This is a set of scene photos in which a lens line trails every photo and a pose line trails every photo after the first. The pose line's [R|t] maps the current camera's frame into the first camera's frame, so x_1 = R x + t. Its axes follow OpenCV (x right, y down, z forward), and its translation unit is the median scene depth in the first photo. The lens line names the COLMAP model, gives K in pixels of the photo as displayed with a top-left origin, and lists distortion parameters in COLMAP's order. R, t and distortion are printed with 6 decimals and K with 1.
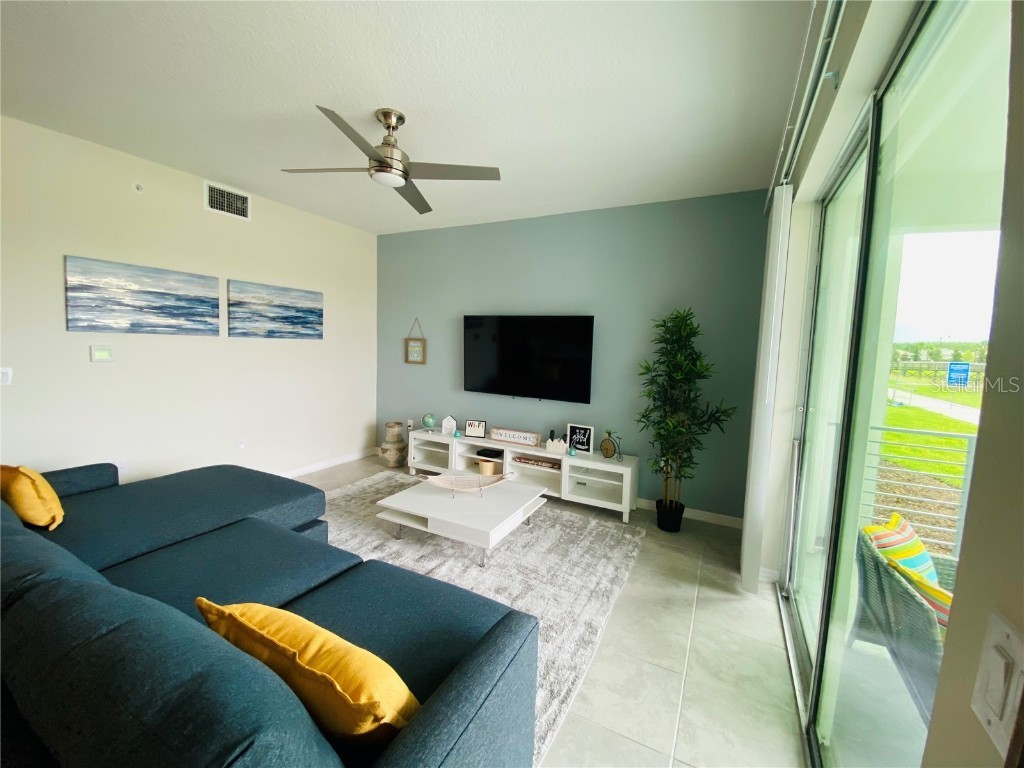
lens RADIAL K [[417.5, 0, 507.1], [0, 417.5, 375.5], [0, 0, 1]] dist [0.010672, -0.015581]
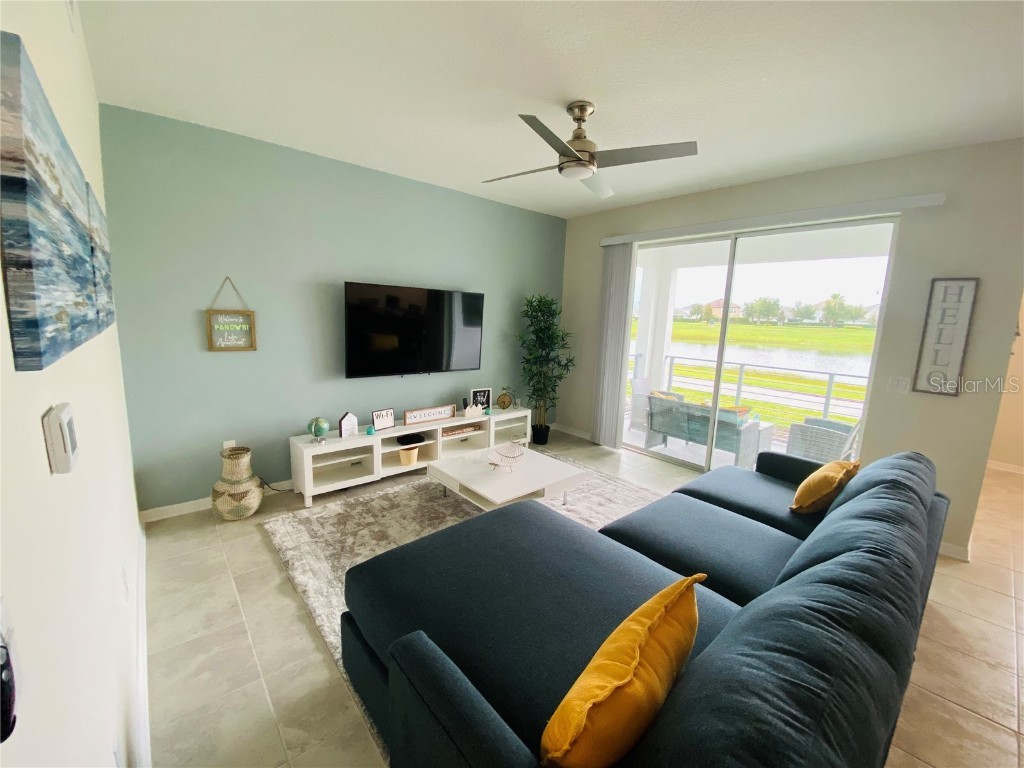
lens RADIAL K [[417.5, 0, 508.2], [0, 417.5, 385.2], [0, 0, 1]] dist [0.010672, -0.015581]
pose [[0.349461, -0.171292, 0.921160, -0.781836], [0.052450, 0.985181, 0.163299, -0.069147], [-0.935482, -0.008752, 0.353266, 0.465271]]
